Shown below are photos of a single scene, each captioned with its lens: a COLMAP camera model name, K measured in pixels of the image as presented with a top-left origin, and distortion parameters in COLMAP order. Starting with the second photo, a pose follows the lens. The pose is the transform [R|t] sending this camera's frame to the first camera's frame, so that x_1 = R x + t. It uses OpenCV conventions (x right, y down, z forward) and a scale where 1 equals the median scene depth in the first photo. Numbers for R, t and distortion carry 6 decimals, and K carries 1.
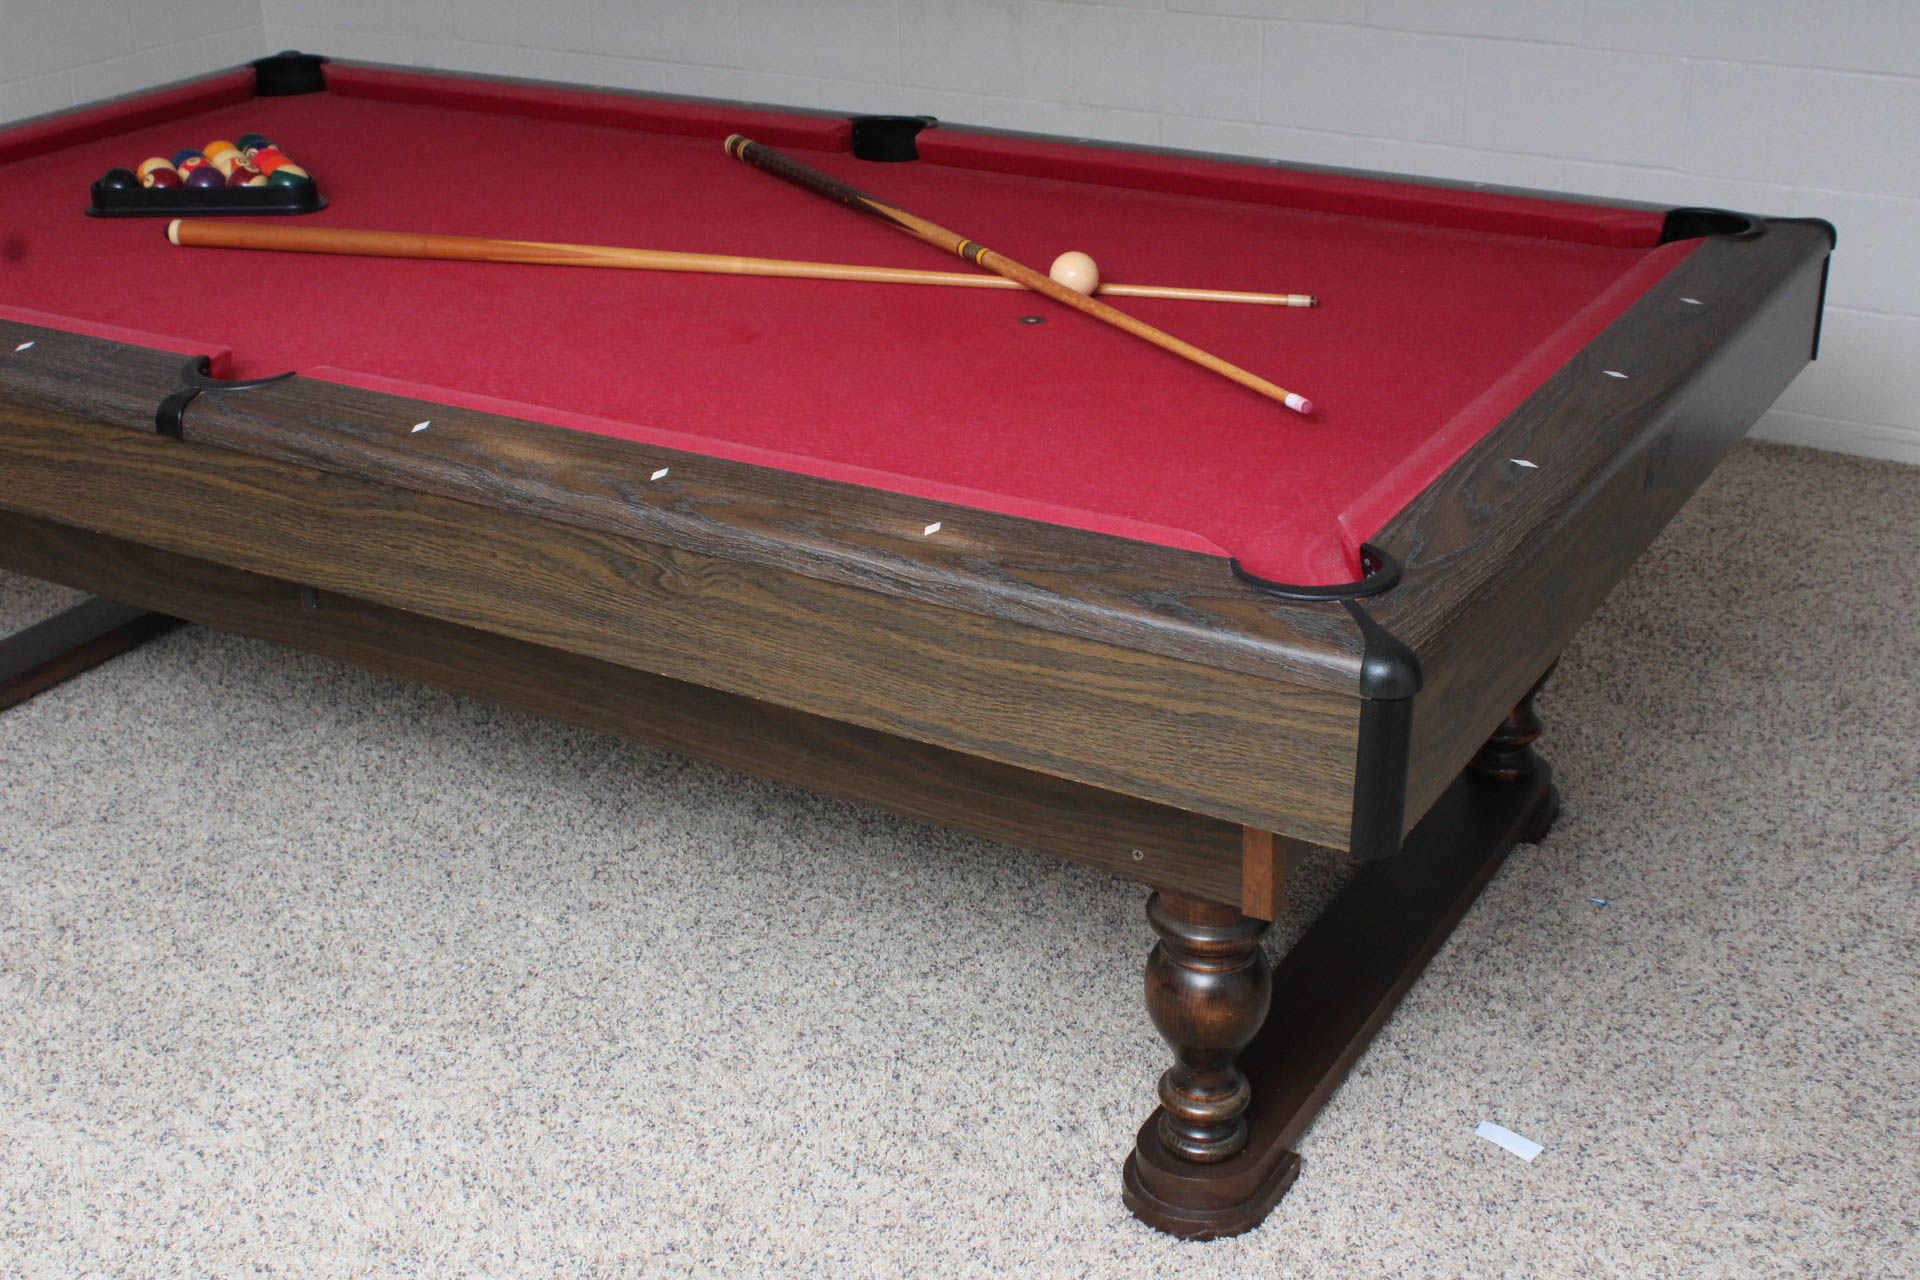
lens RADIAL K [[2409.3, 0, 960.0], [0, 2409.3, 640.0], [0, 0, 1]] dist [-0.091648, 0.106398]
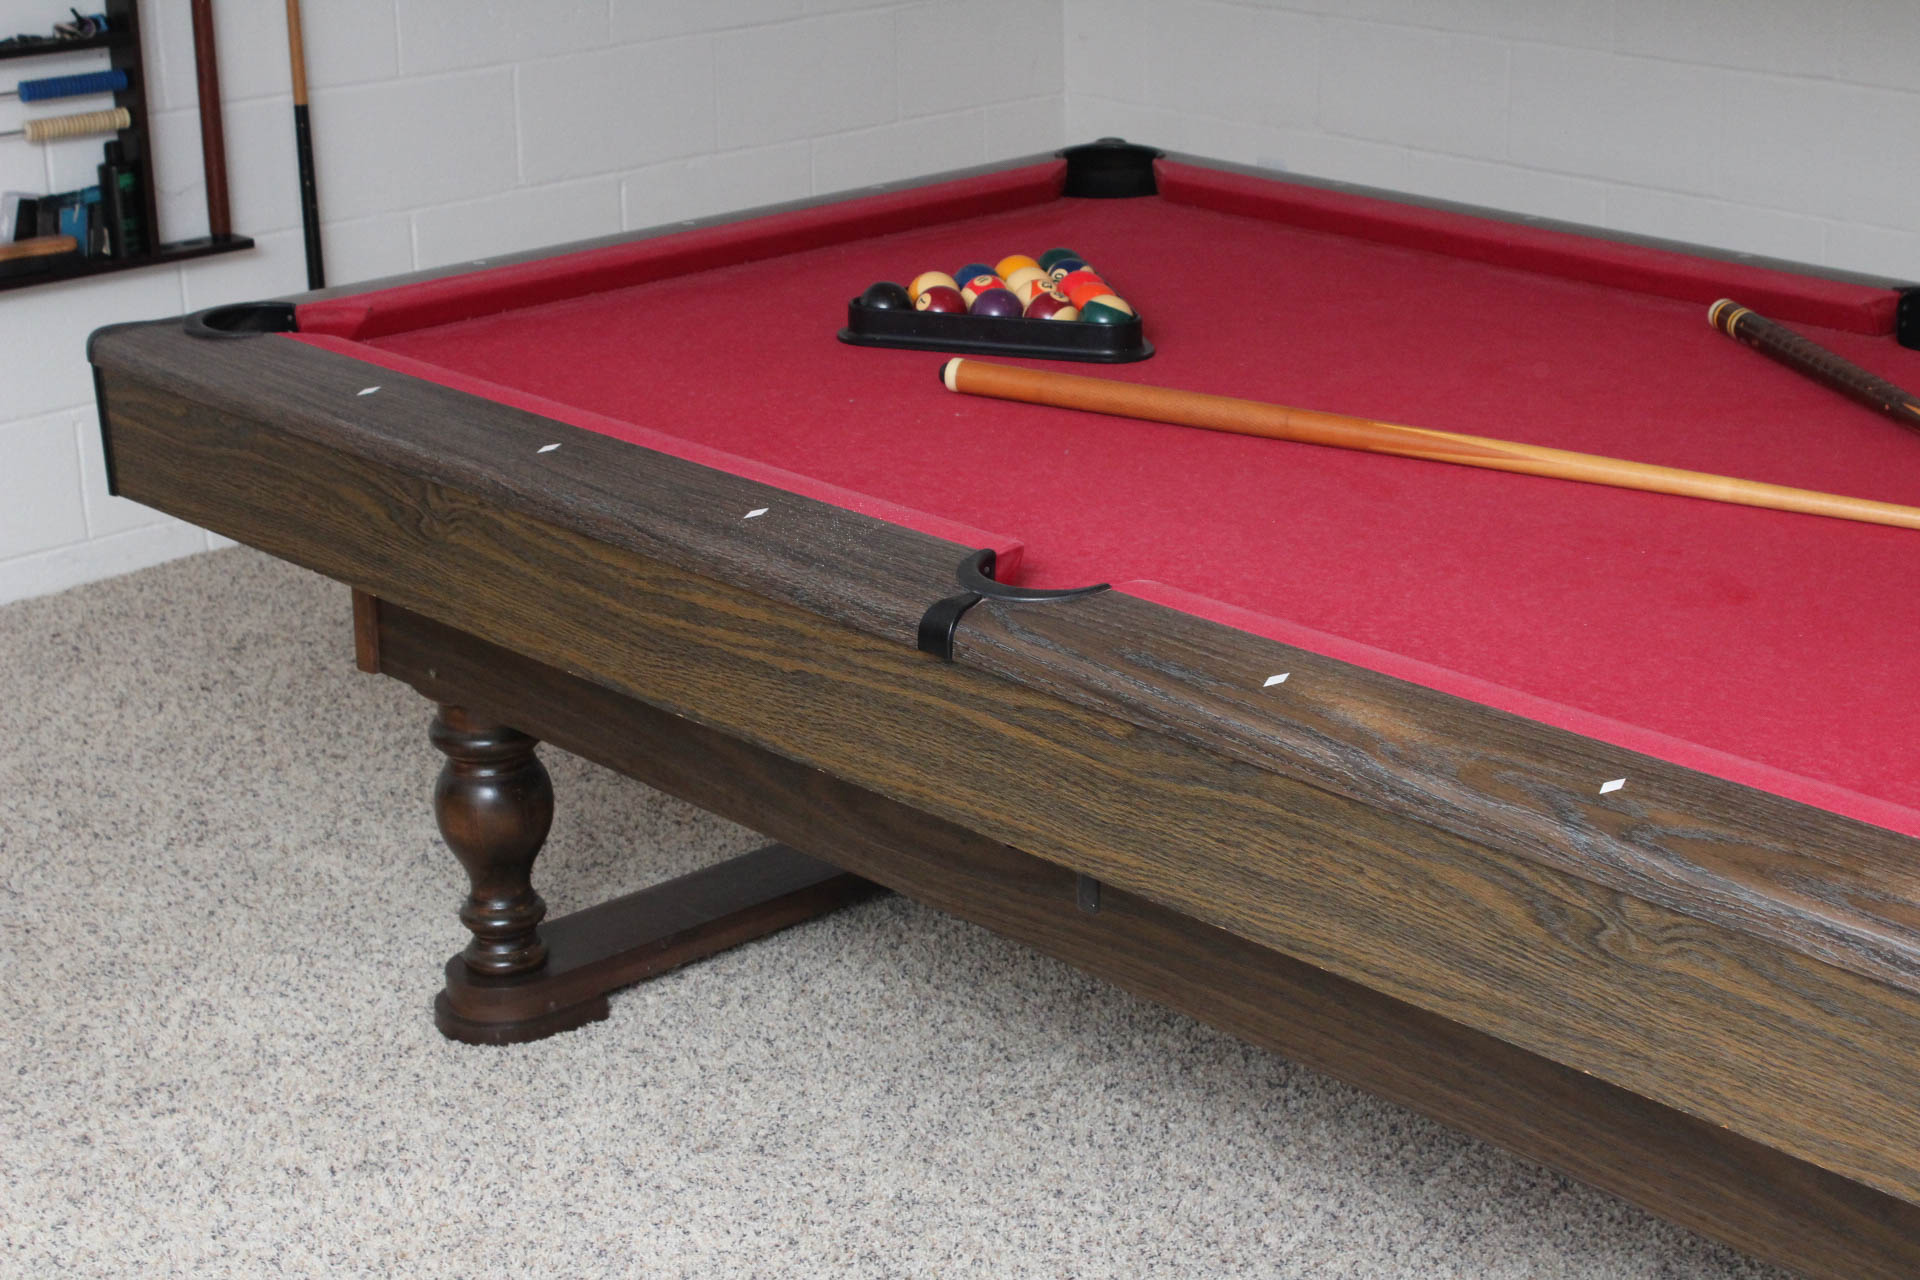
lens RADIAL K [[3359.7, 0, 951.2], [0, 3359.7, 619.5], [0, 0, 1]] dist [-0.022226, 0.142751]
pose [[0.954467, 0.096689, -0.282214, -0.033089], [-0.124638, 0.988743, -0.082779, -0.010512], [0.271033, 0.114184, 0.955773, 0.006595]]
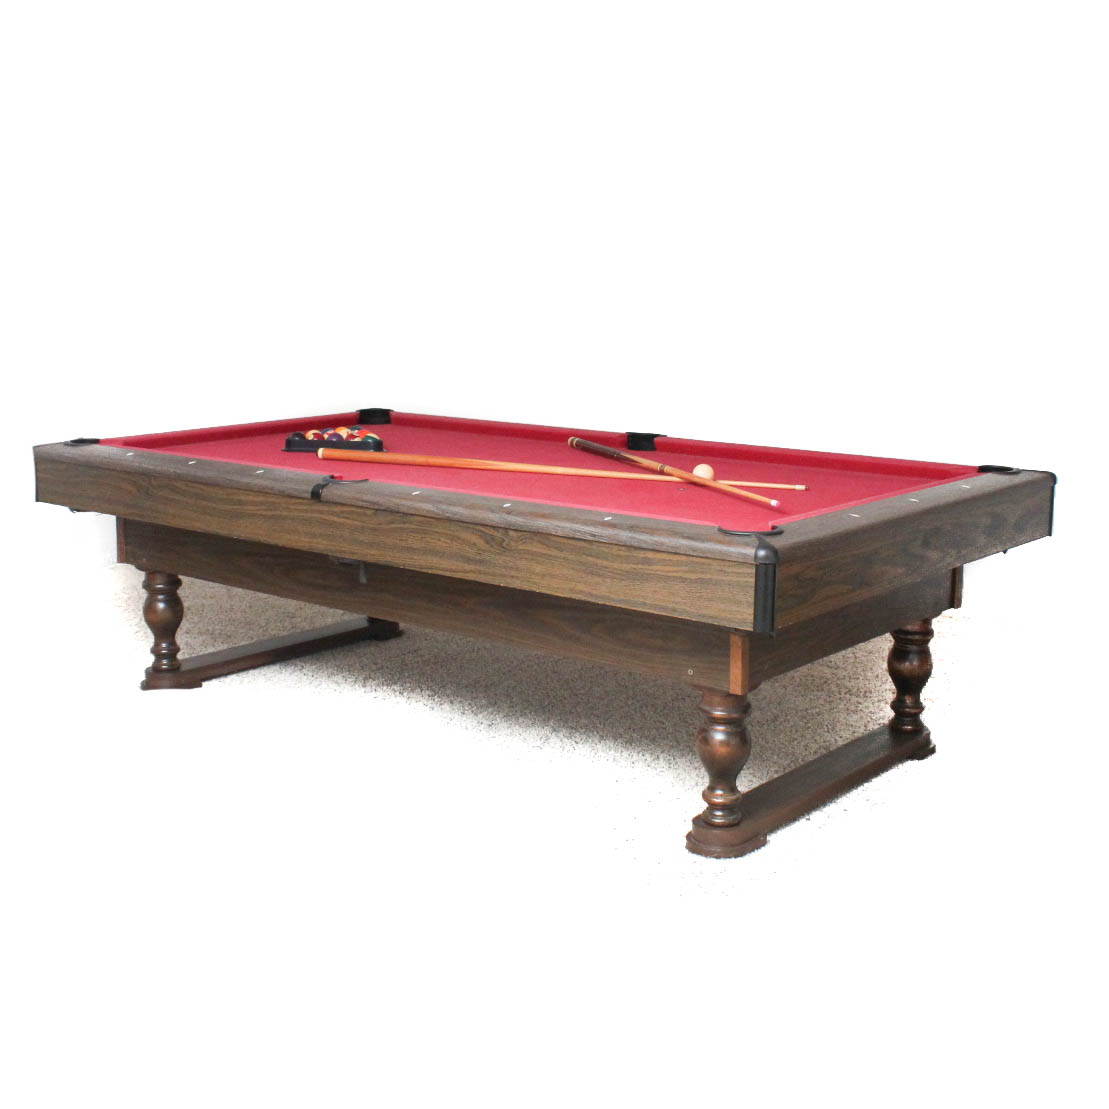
lens RADIAL K [[1577.2, 0, 552.7], [0, 1577.2, 475.0], [0, 0, 1]] dist [-0.152689, 0.015852]
pose [[0.987722, 0.043840, -0.149944, 0.147521], [-0.084118, 0.958044, -0.273999, 0.306390], [0.131641, 0.283247, 0.949969, -0.499161]]
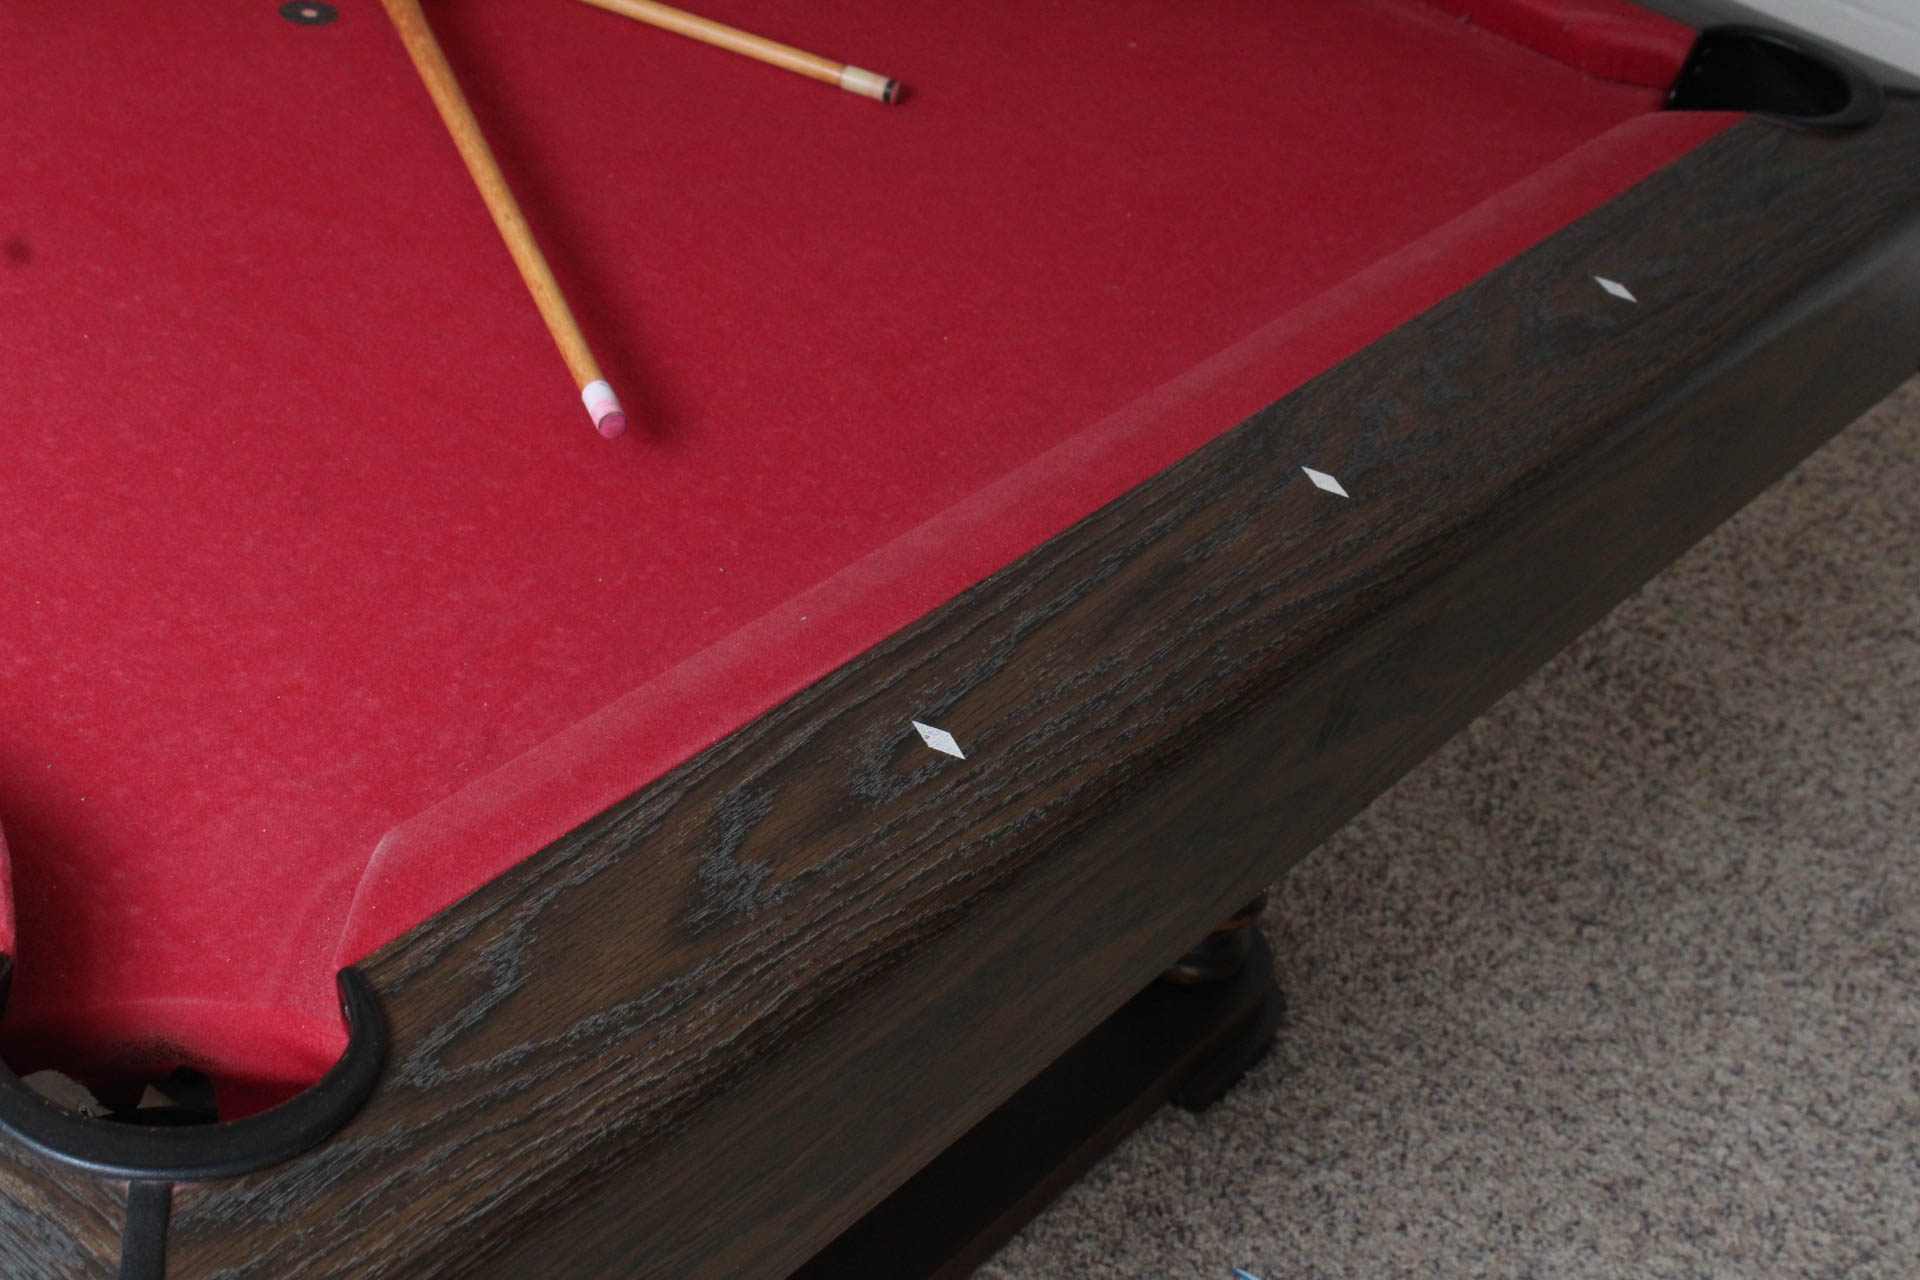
lens RADIAL K [[3159.9, 0, 960.0], [0, 3159.9, 640.0], [0, 0, 1]] dist [-0.020032, 0.056748]
pose [[0.976623, 0.214957, 0.001208, 0.205009], [-0.211708, 0.960859, 0.178691, -0.168866], [0.037250, -0.174769, 0.983905, 0.388272]]
